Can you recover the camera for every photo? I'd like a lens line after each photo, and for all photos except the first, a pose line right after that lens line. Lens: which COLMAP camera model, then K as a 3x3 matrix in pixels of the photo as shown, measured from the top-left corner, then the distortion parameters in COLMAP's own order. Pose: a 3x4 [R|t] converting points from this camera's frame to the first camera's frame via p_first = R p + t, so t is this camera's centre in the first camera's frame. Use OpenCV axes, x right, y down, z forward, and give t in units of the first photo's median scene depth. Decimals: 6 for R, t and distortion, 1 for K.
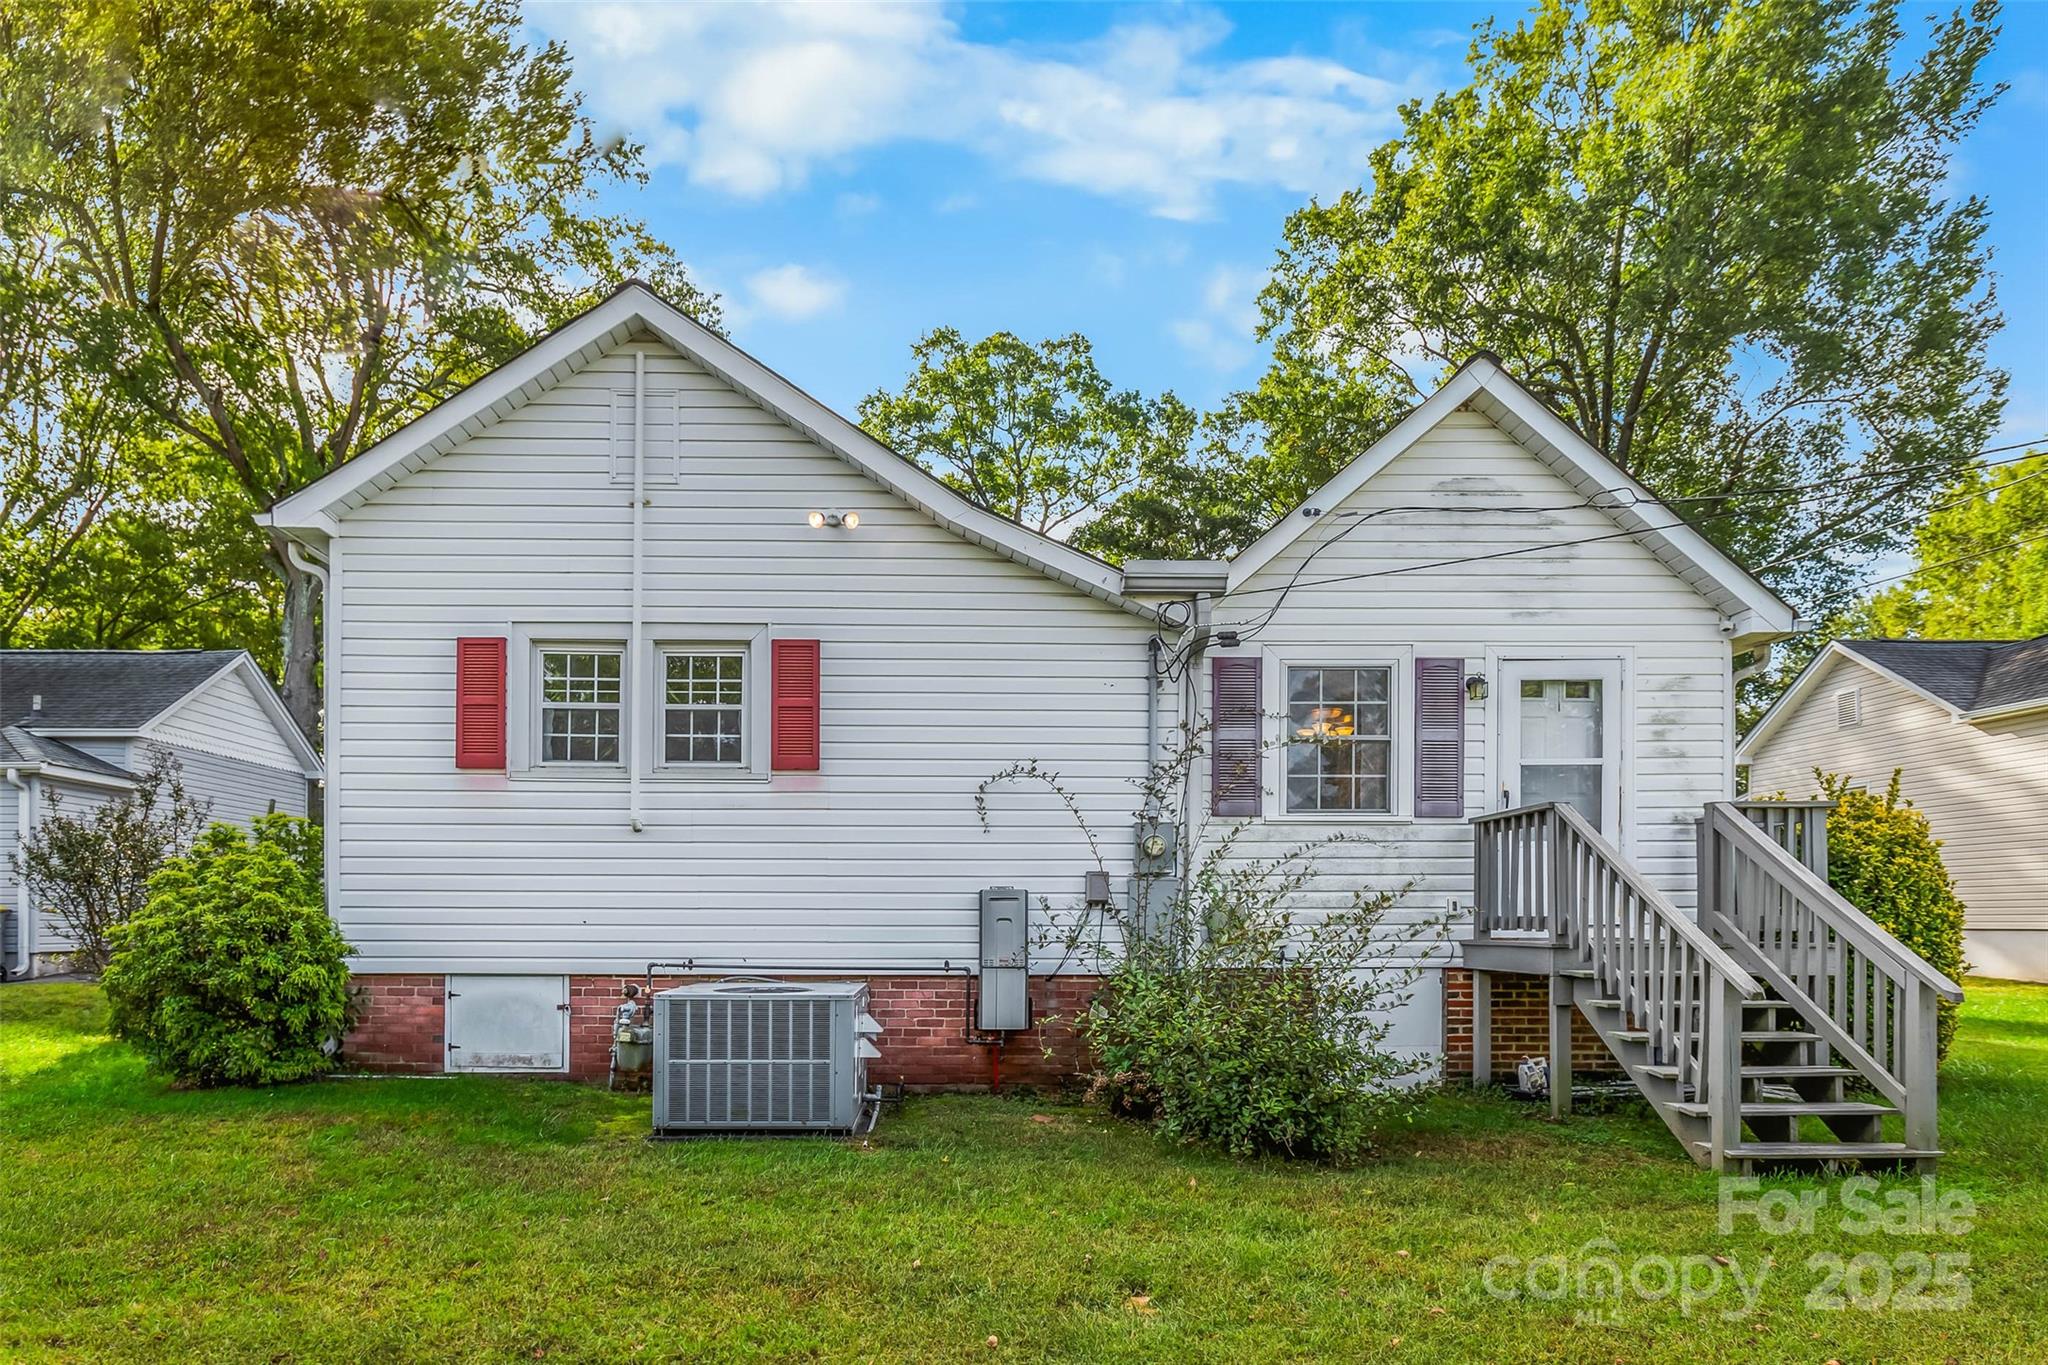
lens RADIAL K [[941.3, 0, 1051.5], [0, 941.3, 713.5], [0, 0, 1]] dist [0.000652, -0.000593]
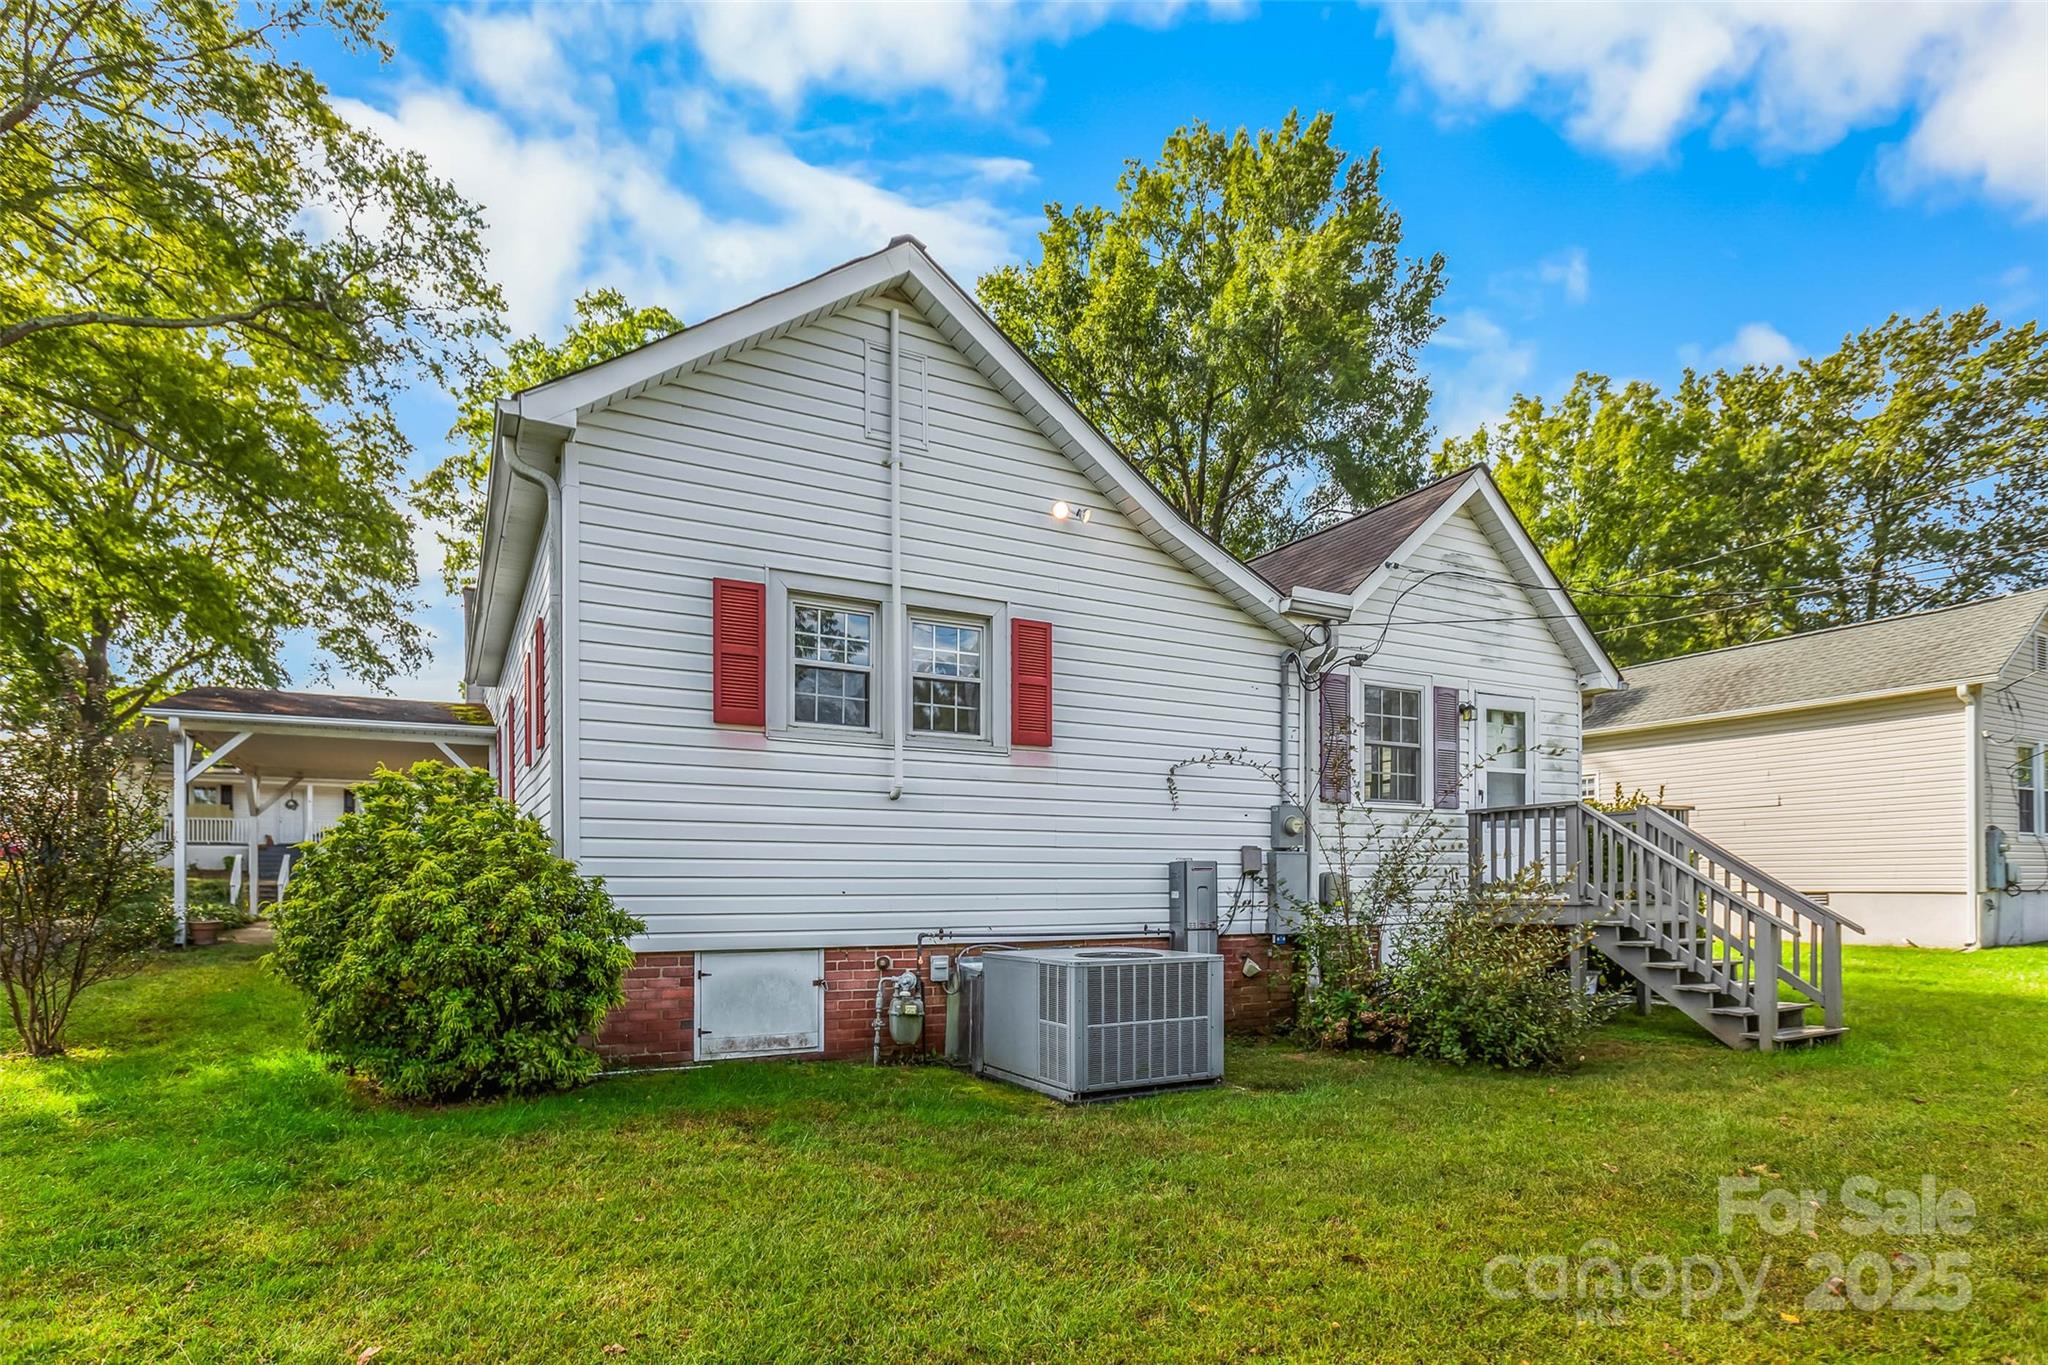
lens RADIAL K [[854.4, 0, 1003.6], [0, 854.4, 700.3], [0, 0, 1]] dist [0.000223, 0.000165]
pose [[0.923934, 0.077418, 0.374637, -0.654771], [-0.077201, 0.996893, -0.015612, 0.026966], [-0.374682, -0.014498, 0.927040, 0.131817]]
